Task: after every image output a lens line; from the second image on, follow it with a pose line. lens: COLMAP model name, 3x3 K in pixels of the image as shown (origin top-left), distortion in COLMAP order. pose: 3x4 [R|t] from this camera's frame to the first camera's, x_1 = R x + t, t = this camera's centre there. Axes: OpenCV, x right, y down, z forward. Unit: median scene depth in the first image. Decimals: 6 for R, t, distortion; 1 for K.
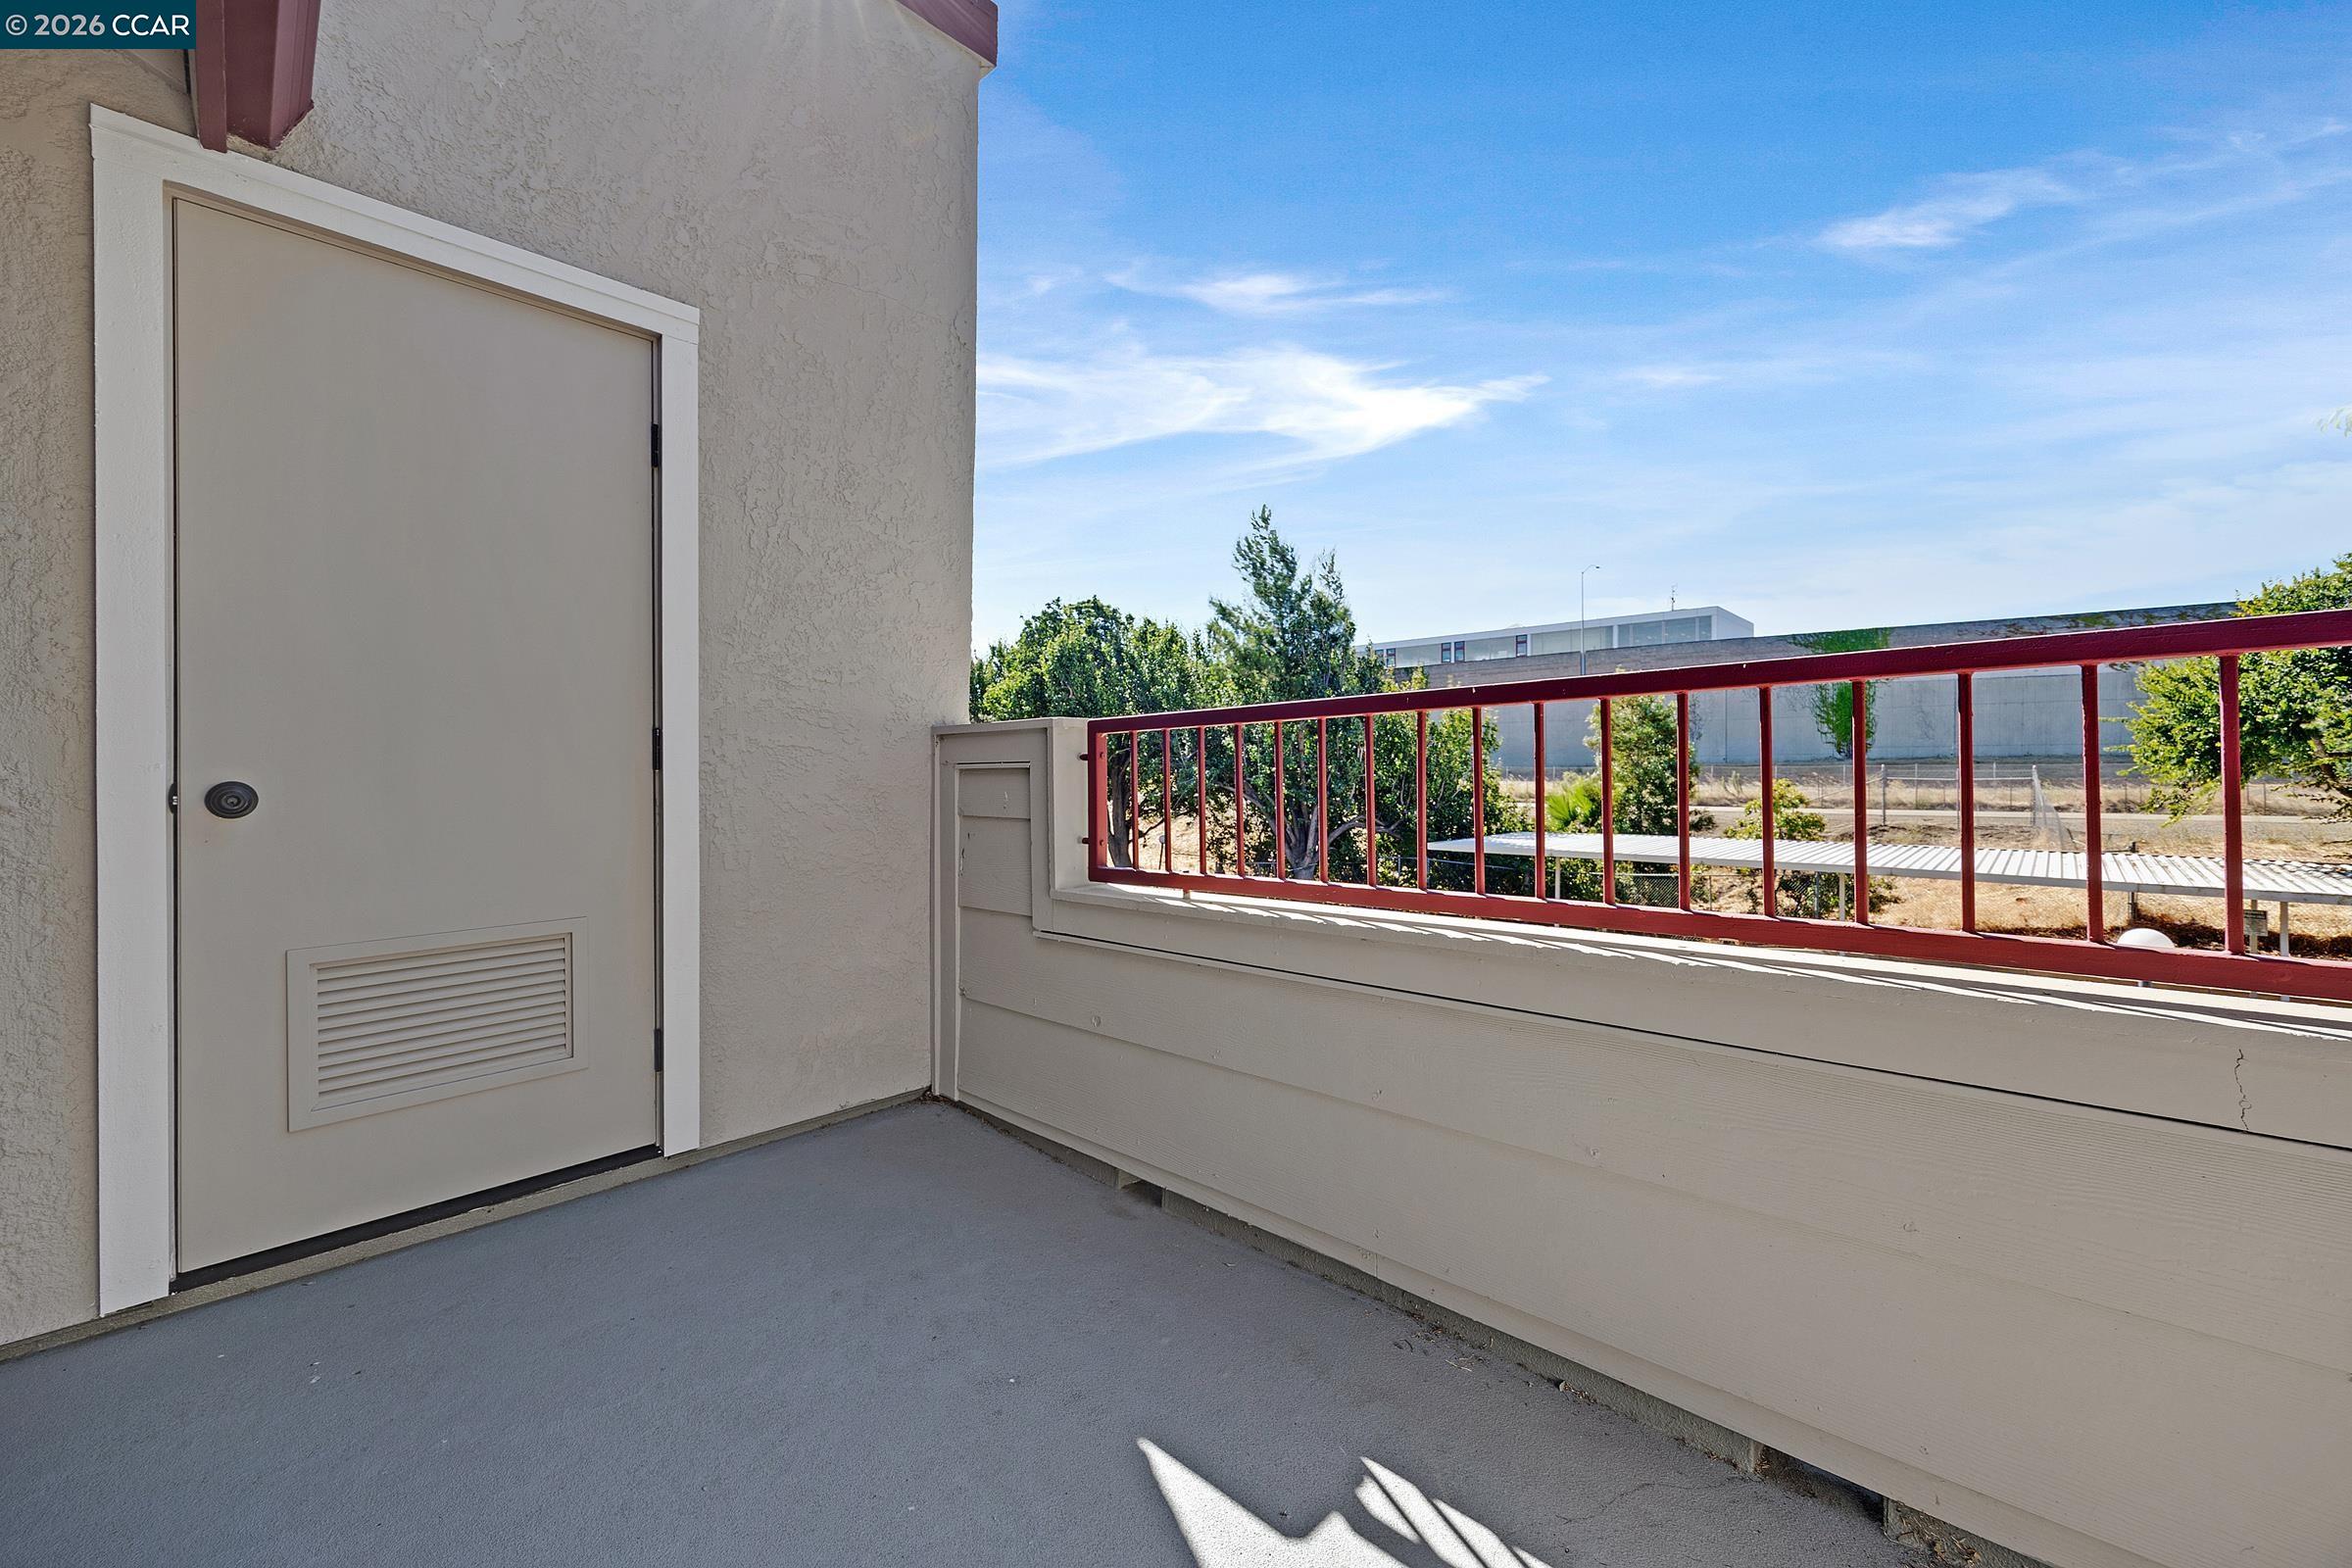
lens RADIAL K [[894.8, 0, 1180.8], [0, 894.8, 770.1], [0, 0, 1]] dist [0.002604, -0.000669]
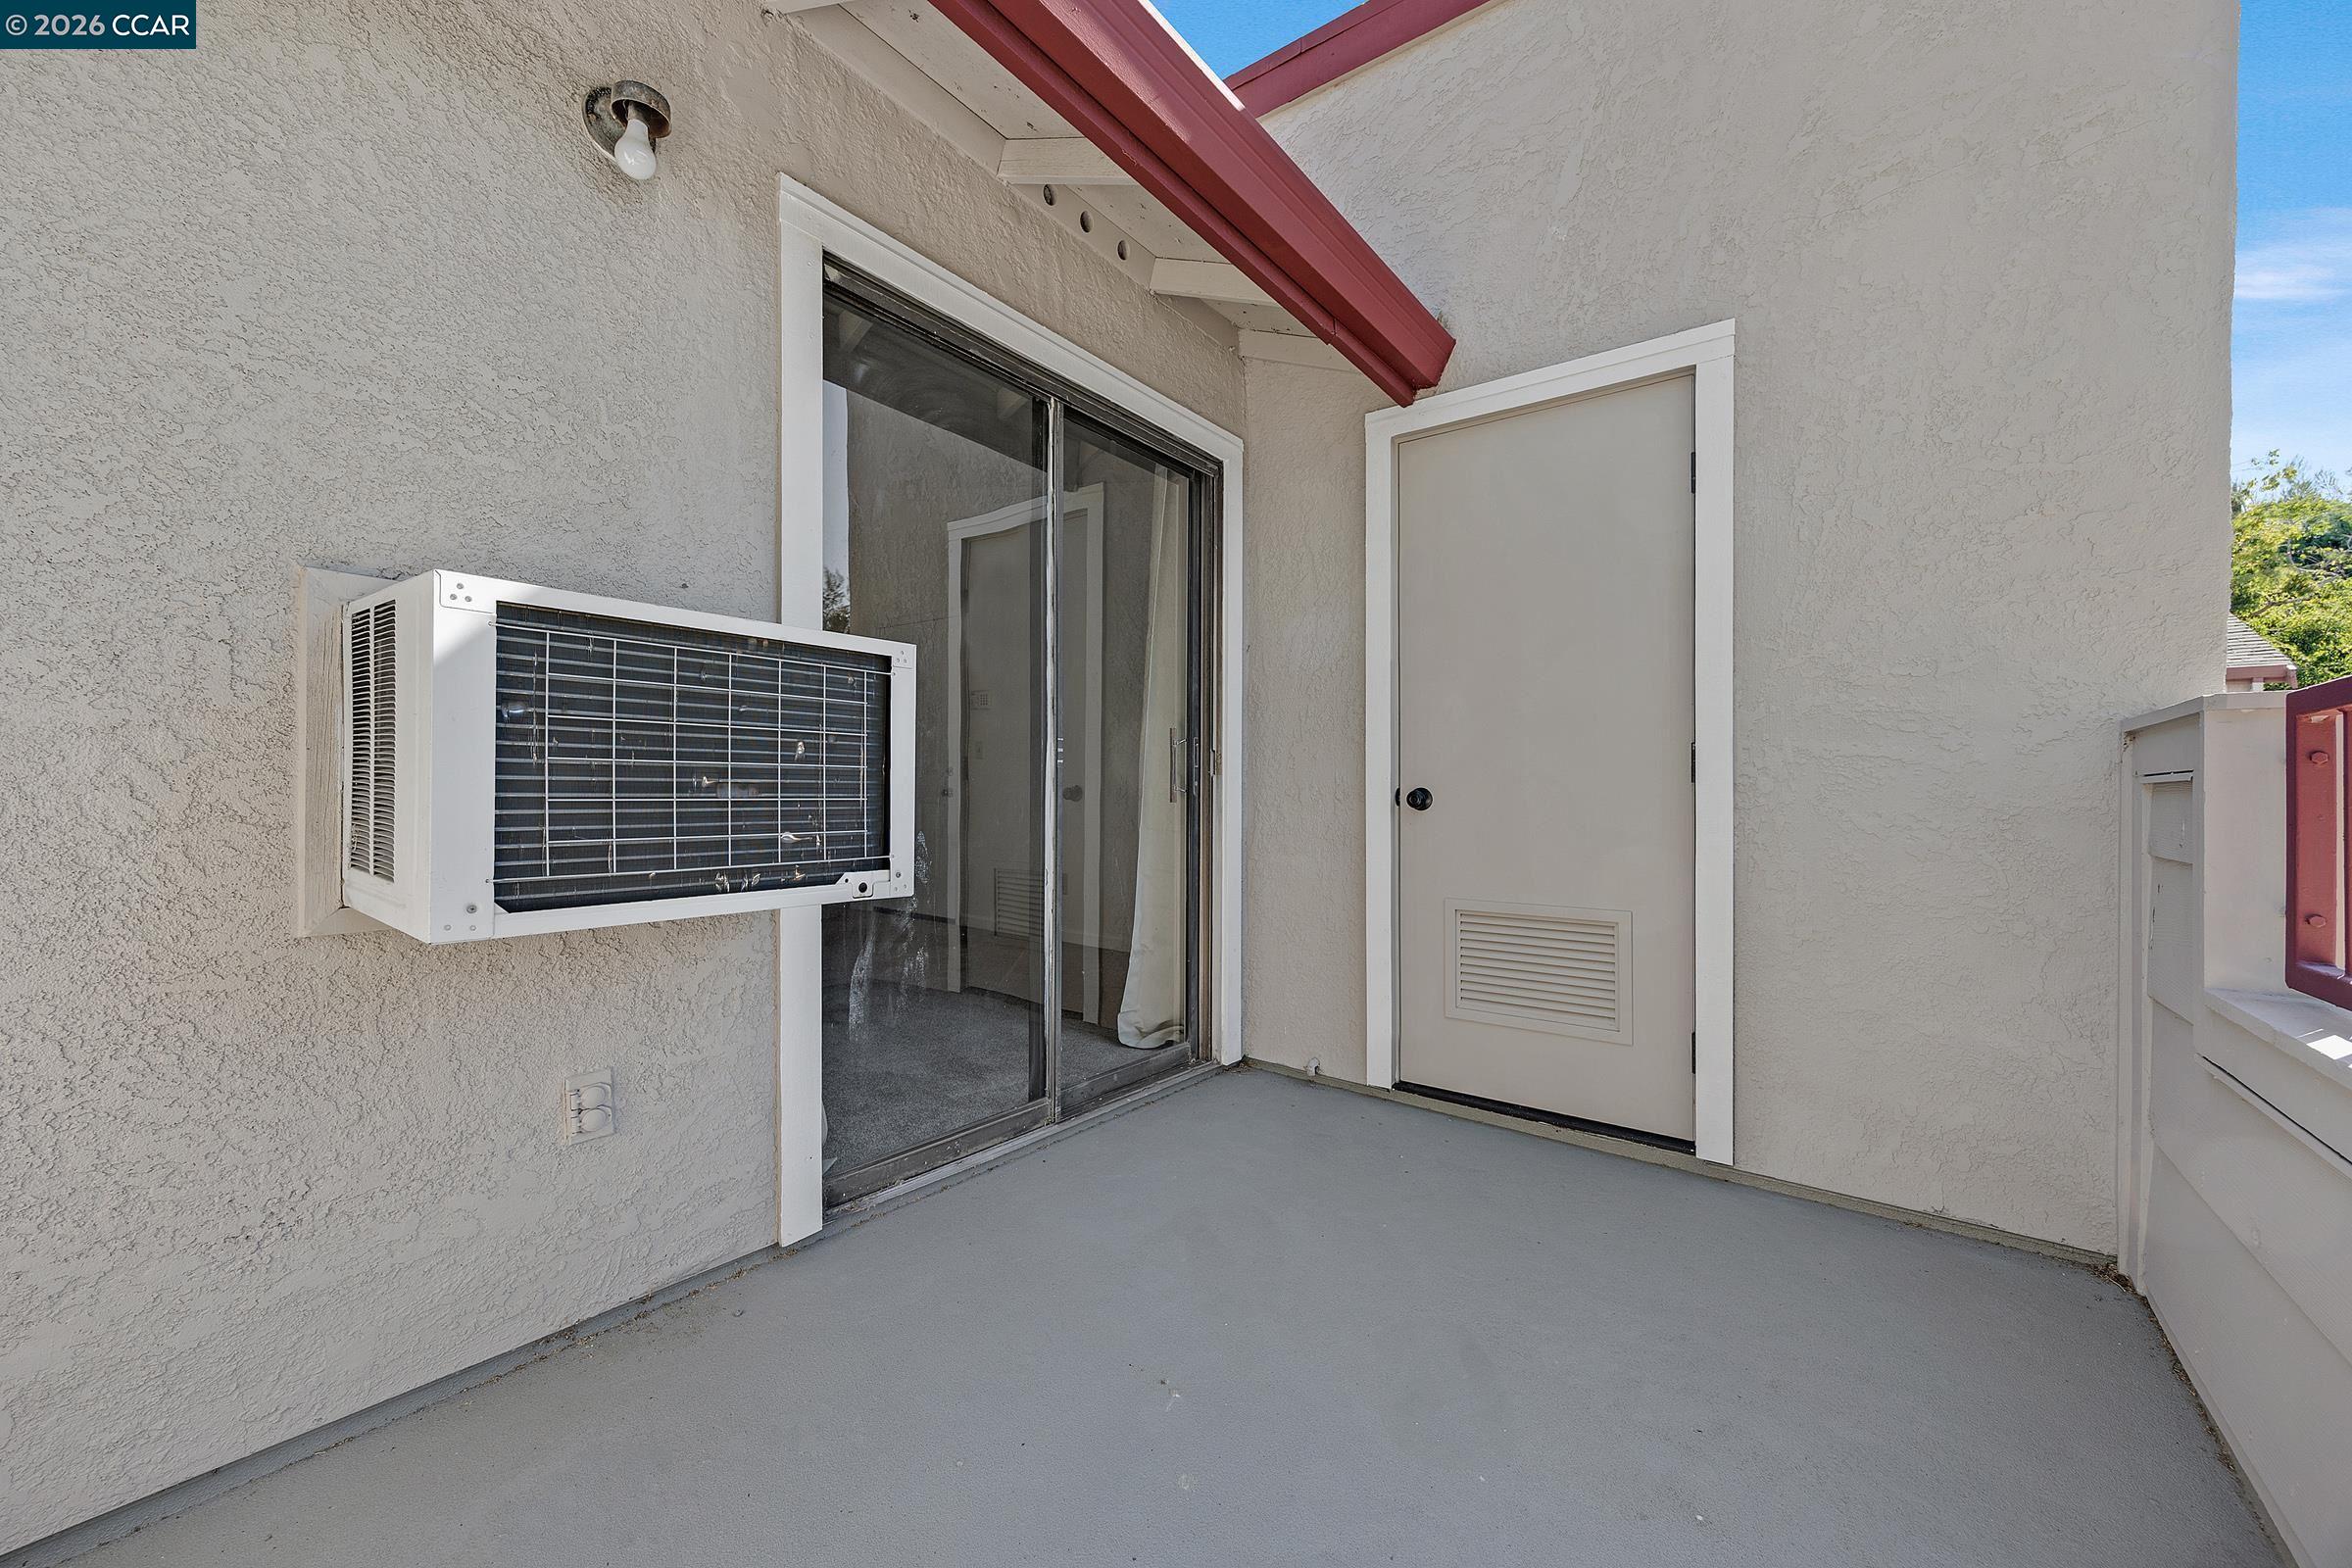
lens RADIAL K [[894.8, 0, 1169.6], [0, 894.8, 778.3], [0, 0, 1]] dist [0.002604, -0.000669]
pose [[0.132590, -0.002457, -0.991168, 0.354672], [-0.007235, 0.999968, -0.003447, 0.002527], [0.991145, 0.007628, 0.132568, 0.248218]]
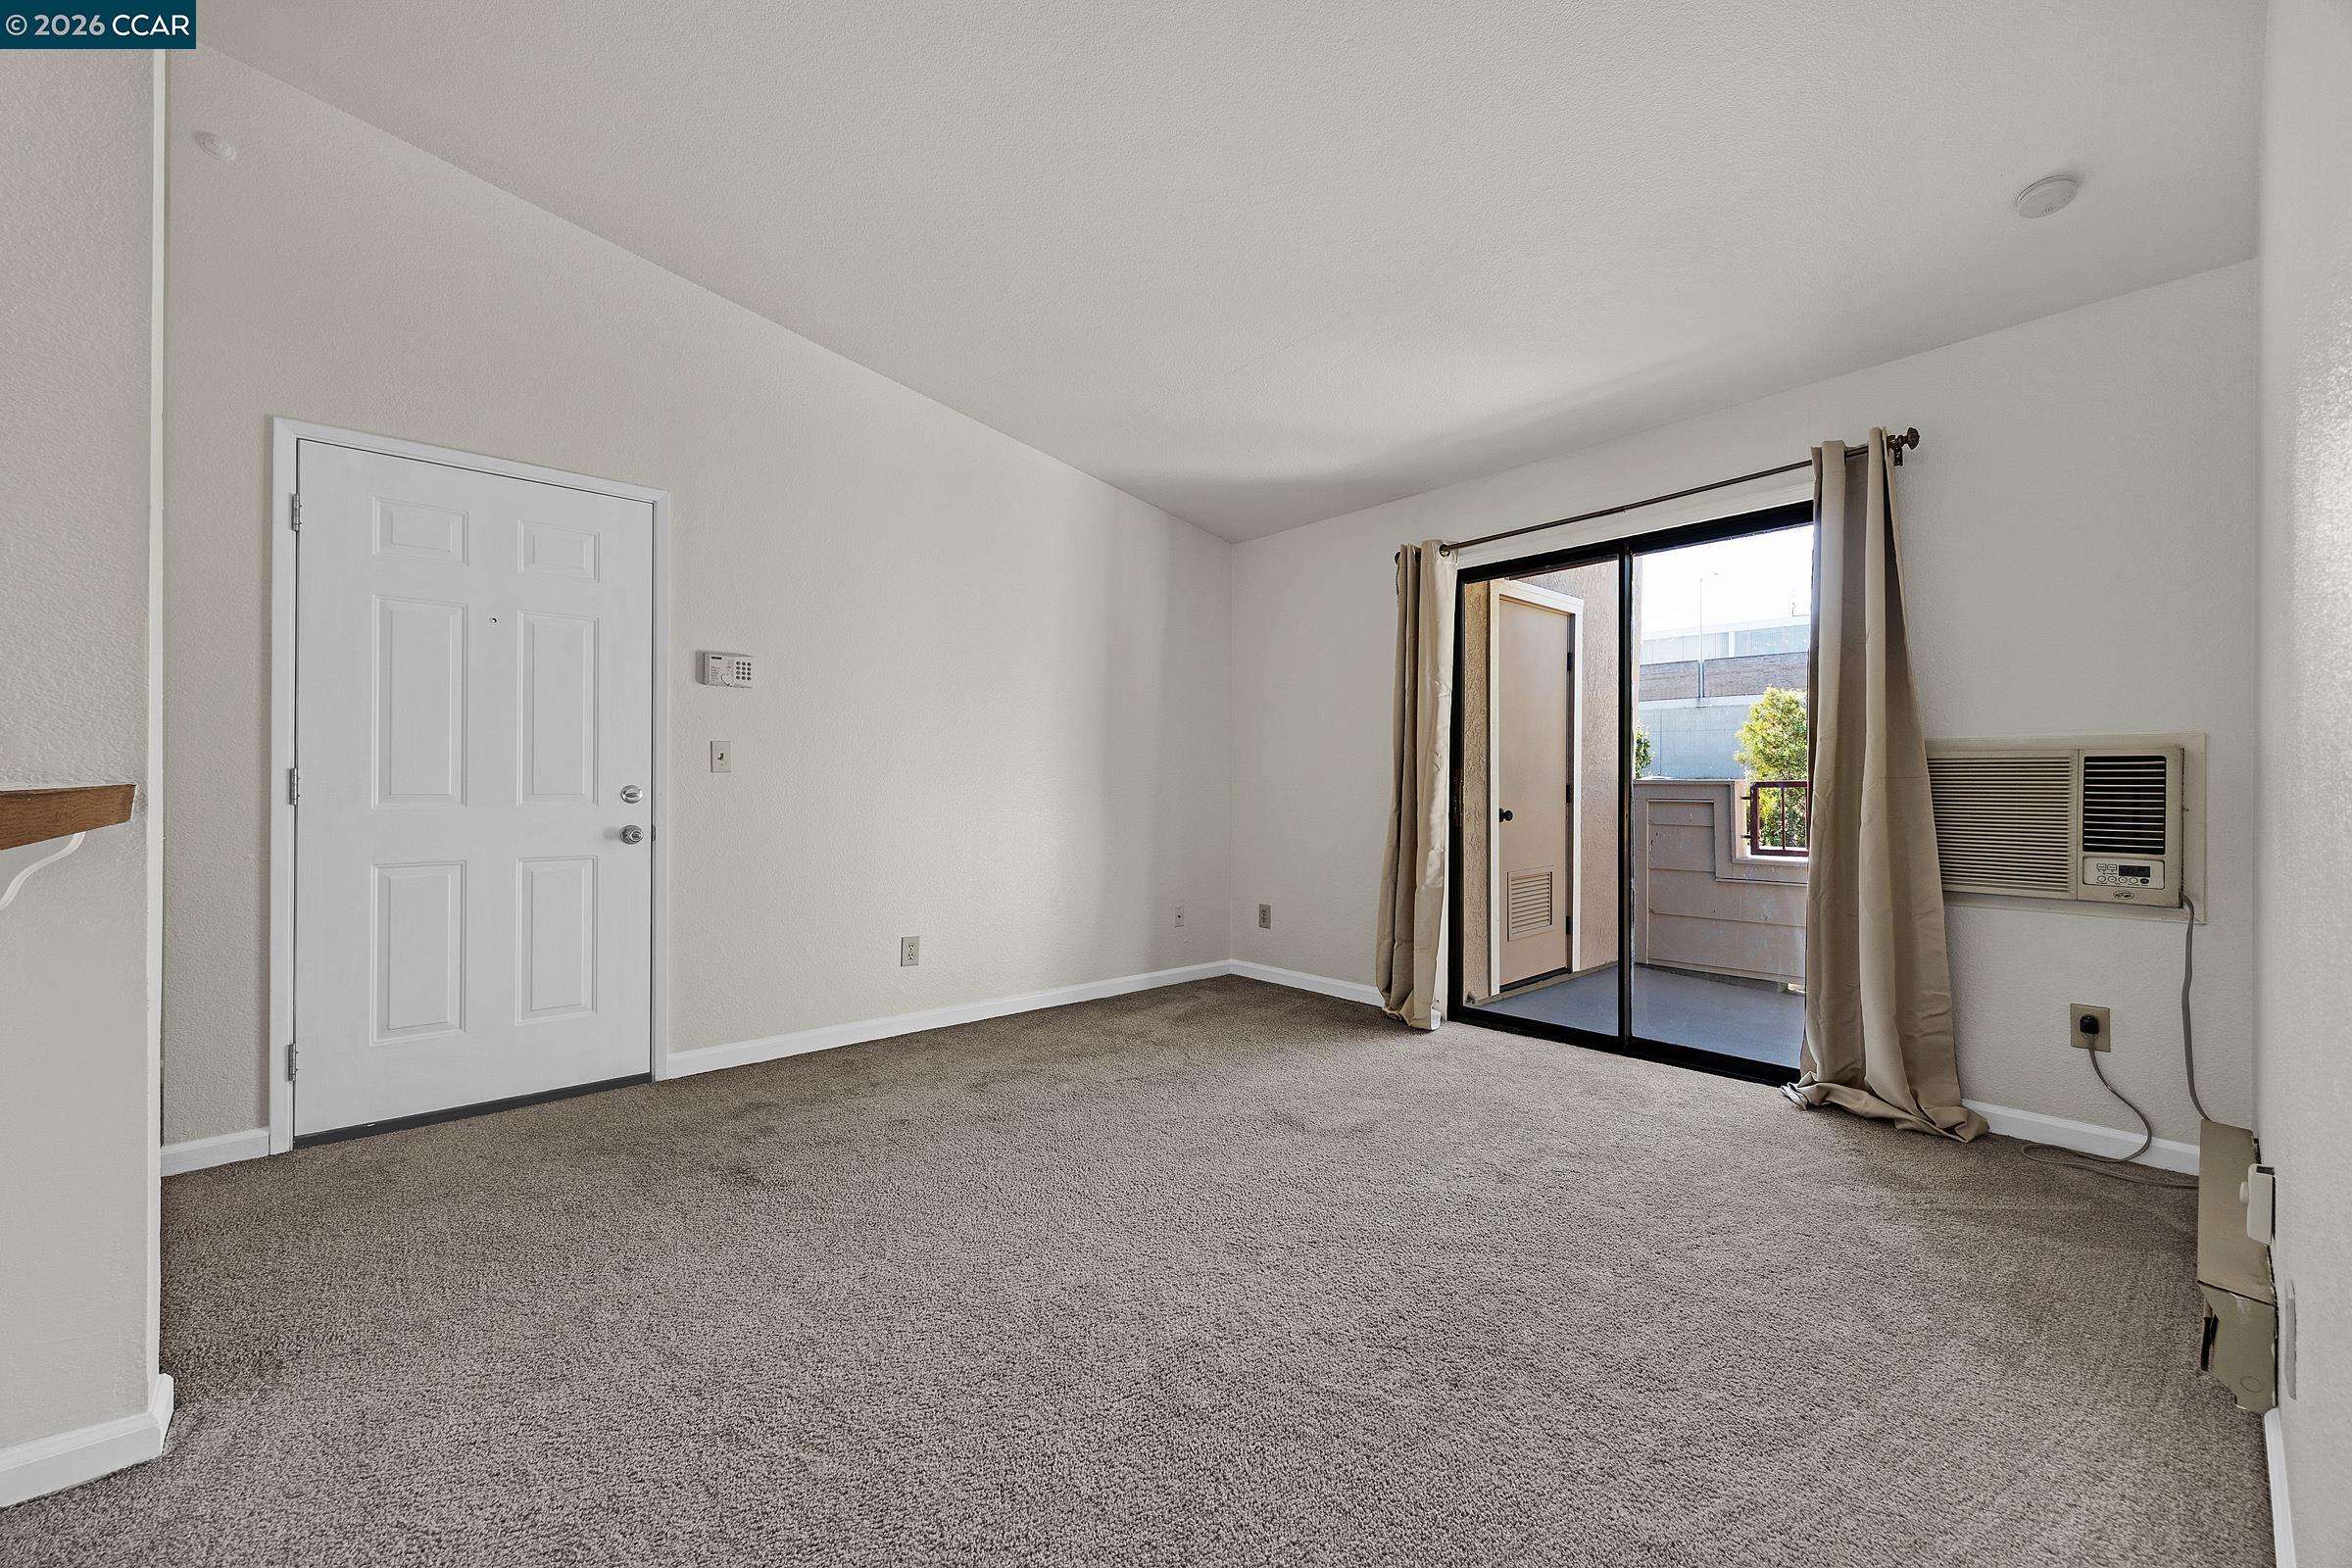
lens RADIAL K [[894.8, 0, 1177.6], [0, 894.8, 781.4], [0, 0, 1]] dist [0.002604, -0.000669]
pose [[0.996082, 0.001208, -0.088422, -1.303051], [-0.001094, 0.999999, 0.001334, -0.055700], [0.088424, -0.001232, 0.996082, -1.291921]]
